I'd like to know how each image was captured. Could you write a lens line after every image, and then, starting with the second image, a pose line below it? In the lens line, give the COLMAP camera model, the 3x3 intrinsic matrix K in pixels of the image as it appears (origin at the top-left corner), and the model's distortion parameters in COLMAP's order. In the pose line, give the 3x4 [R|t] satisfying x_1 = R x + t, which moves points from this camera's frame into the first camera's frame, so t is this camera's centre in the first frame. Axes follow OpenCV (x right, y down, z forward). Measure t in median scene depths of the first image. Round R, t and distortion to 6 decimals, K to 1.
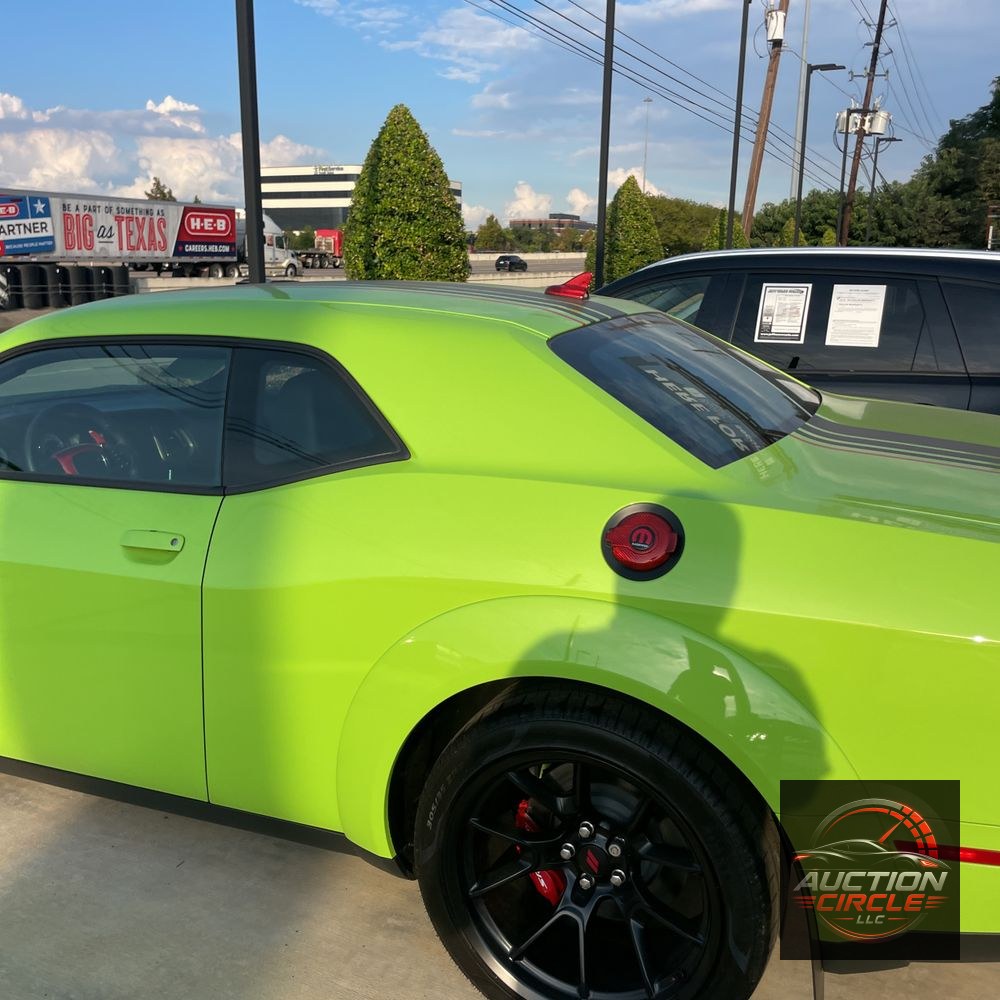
lens RADIAL K [[1012.6, 0, 503.9], [0, 1012.6, 496.6], [0, 0, 1]] dist [0.087459, -0.131996]
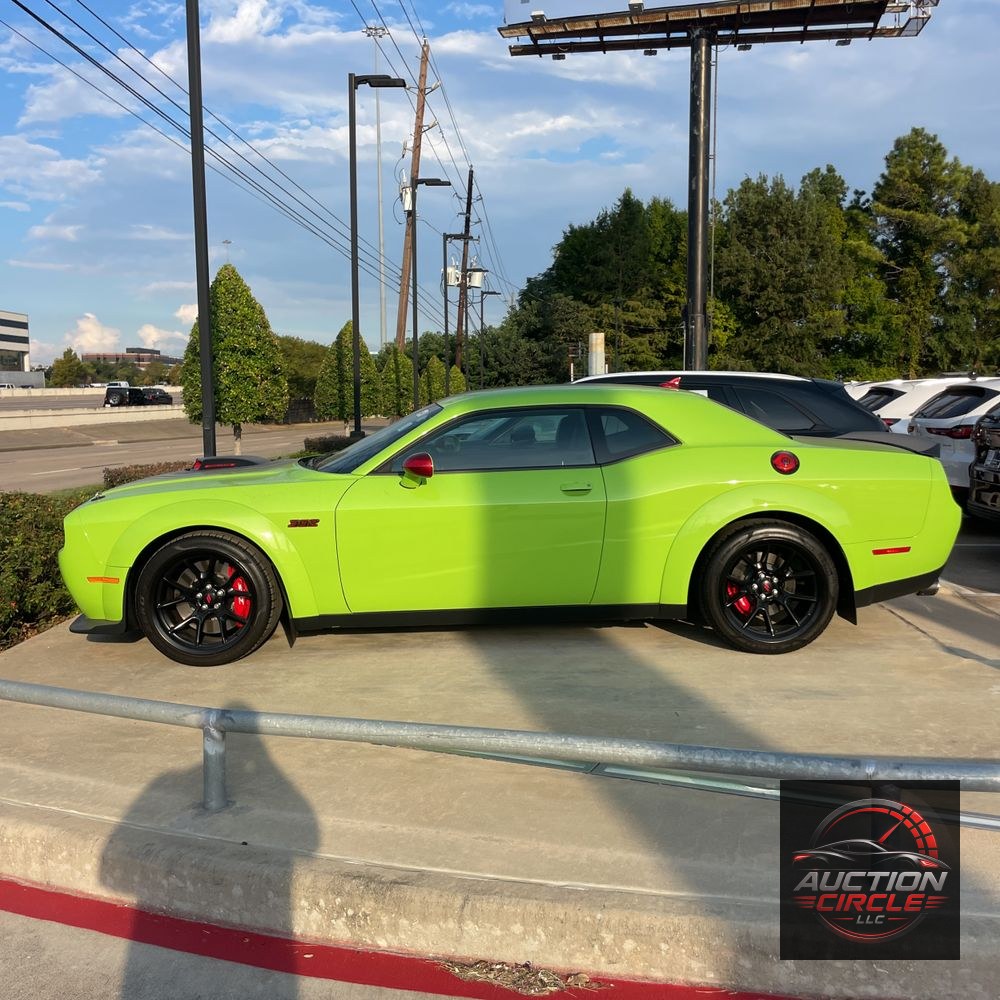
lens RADIAL K [[1016.0, 0, 510.8], [0, 1016.0, 488.9], [0, 0, 1]] dist [0.118611, -0.189905]
pose [[0.918814, -0.048126, 0.391745, -0.293135], [0.100638, 0.988298, -0.114628, 0.063136], [-0.381644, 0.144746, 0.912905, -0.230880]]
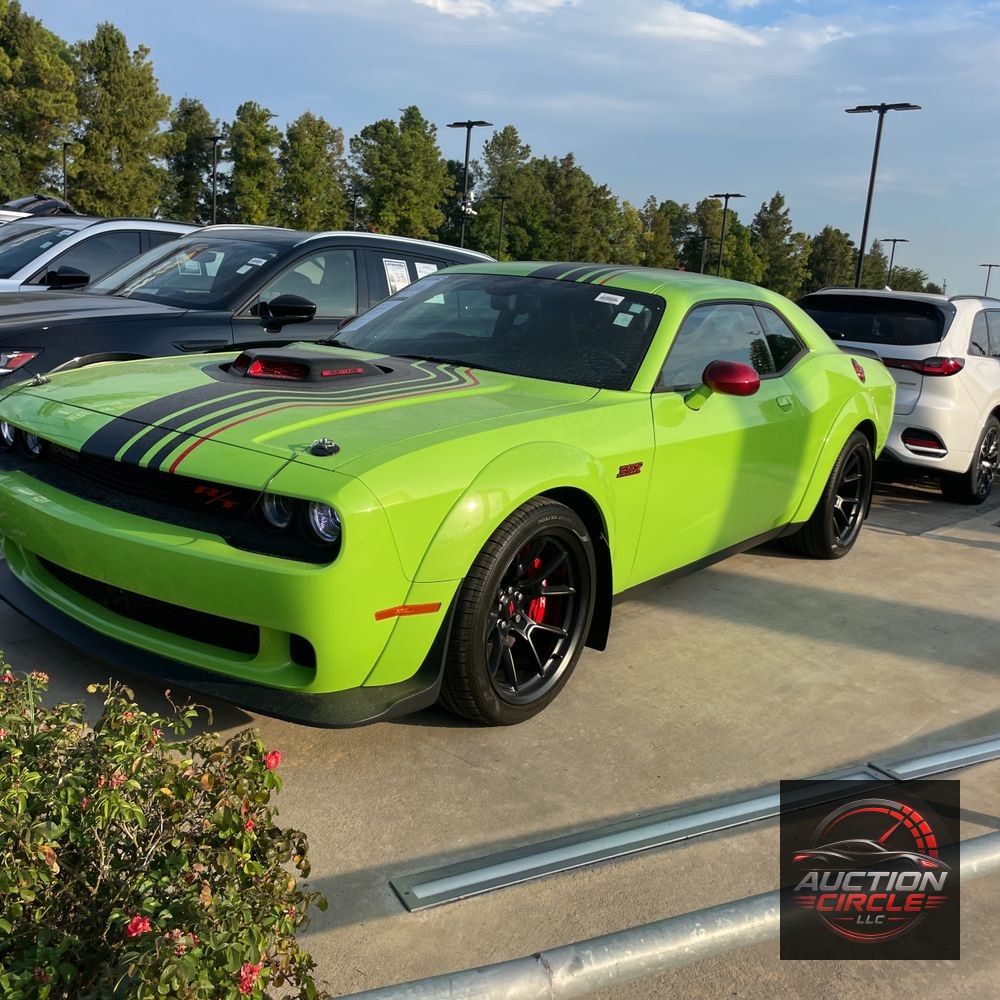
lens RADIAL K [[1012.6, 0, 503.9], [0, 1012.6, 496.6], [0, 0, 1]] dist [0.087459, -0.131996]
pose [[0.232070, -0.181355, 0.955643, -0.507774], [0.134501, 0.979011, 0.153127, -0.032039], [-0.963355, 0.092998, 0.251592, 0.214245]]
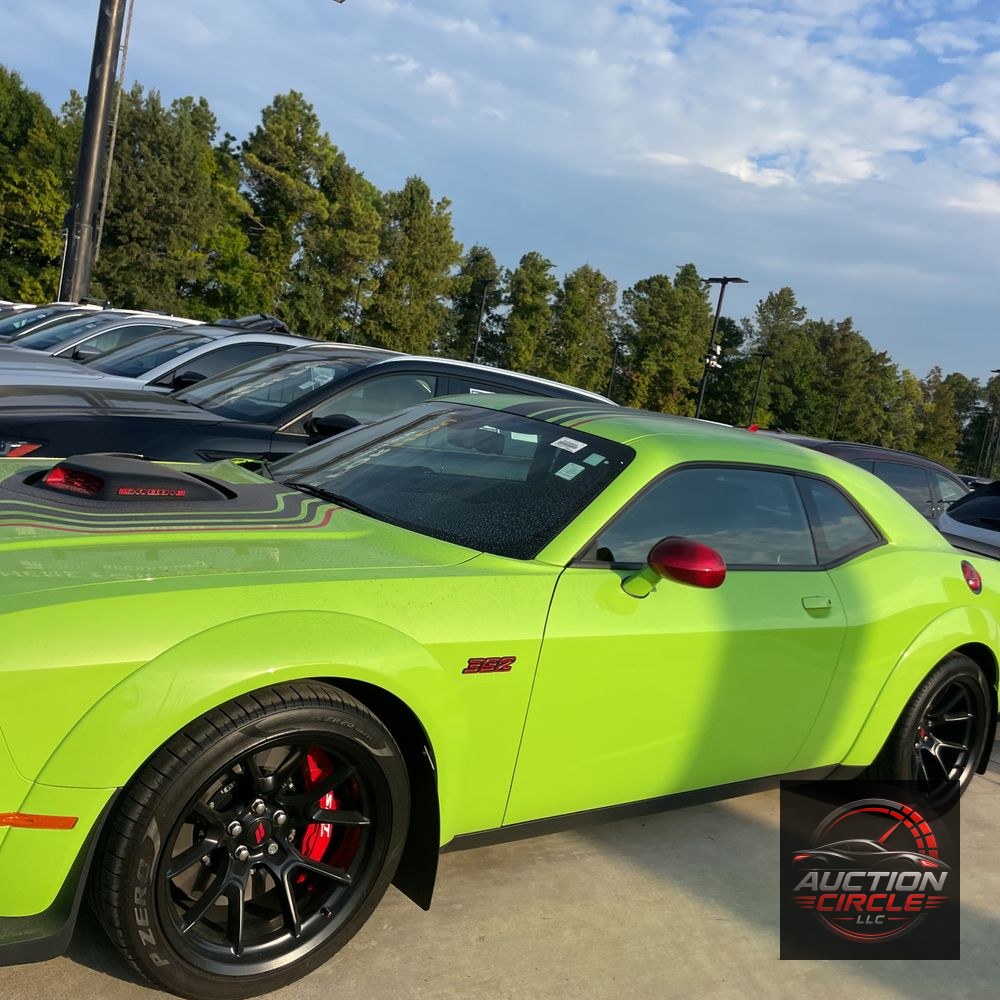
lens RADIAL K [[1016.0, 0, 510.8], [0, 1016.0, 488.9], [0, 0, 1]] dist [0.118611, -0.189905]
pose [[0.466650, 0.001167, 0.884442, -0.399520], [0.021521, 0.999688, -0.012674, -0.024079], [-0.884180, 0.024948, 0.466479, 0.137373]]
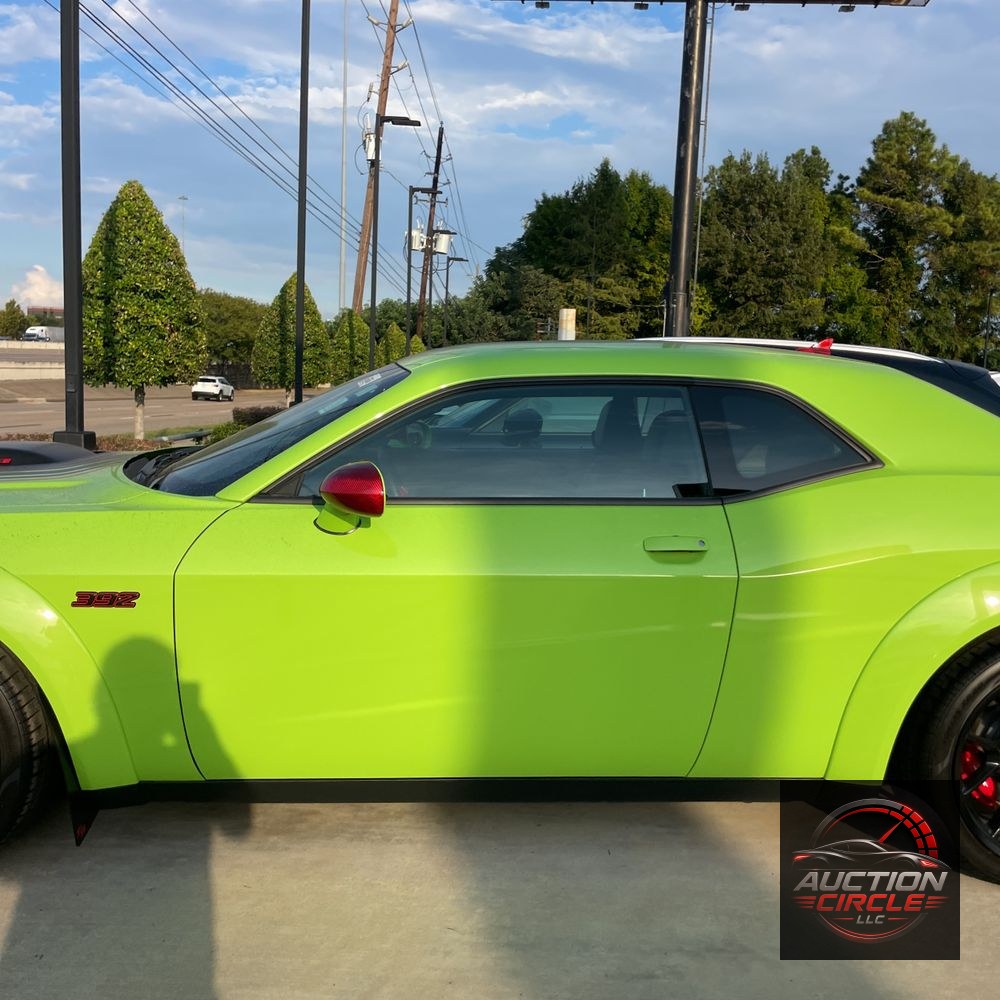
lens RADIAL K [[1016.0, 0, 510.8], [0, 1016.0, 488.9], [0, 0, 1]] dist [0.118611, -0.189905]
pose [[0.901917, -0.017933, 0.431538, -0.210632], [0.062364, 0.994075, -0.089030, 0.015103], [-0.427384, 0.107210, 0.897691, 0.003024]]
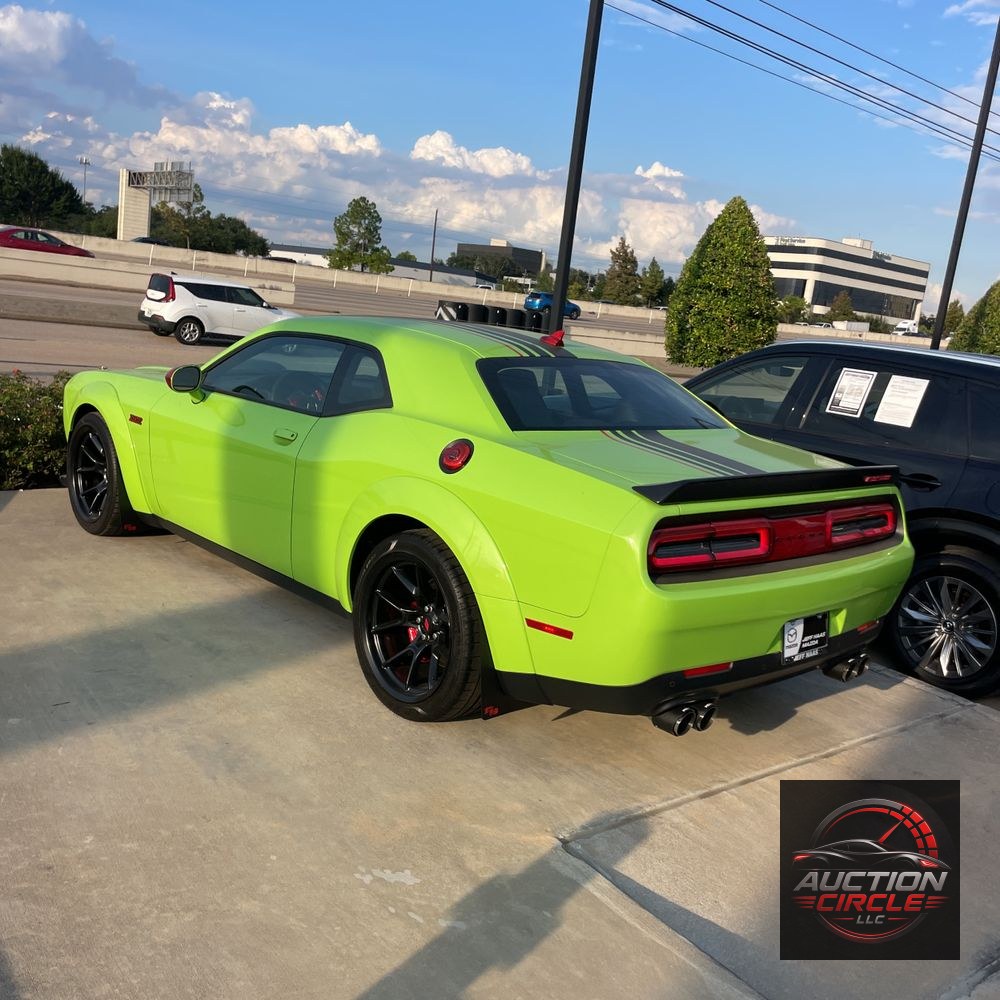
lens RADIAL K [[1012.6, 0, 503.9], [0, 1012.6, 496.6], [0, 0, 1]] dist [0.087459, -0.131996]
pose [[0.904856, 0.175908, -0.387674, 0.168507], [-0.198917, 0.979819, -0.019689, 0.023970], [0.376387, 0.094931, 0.921586, -0.132297]]
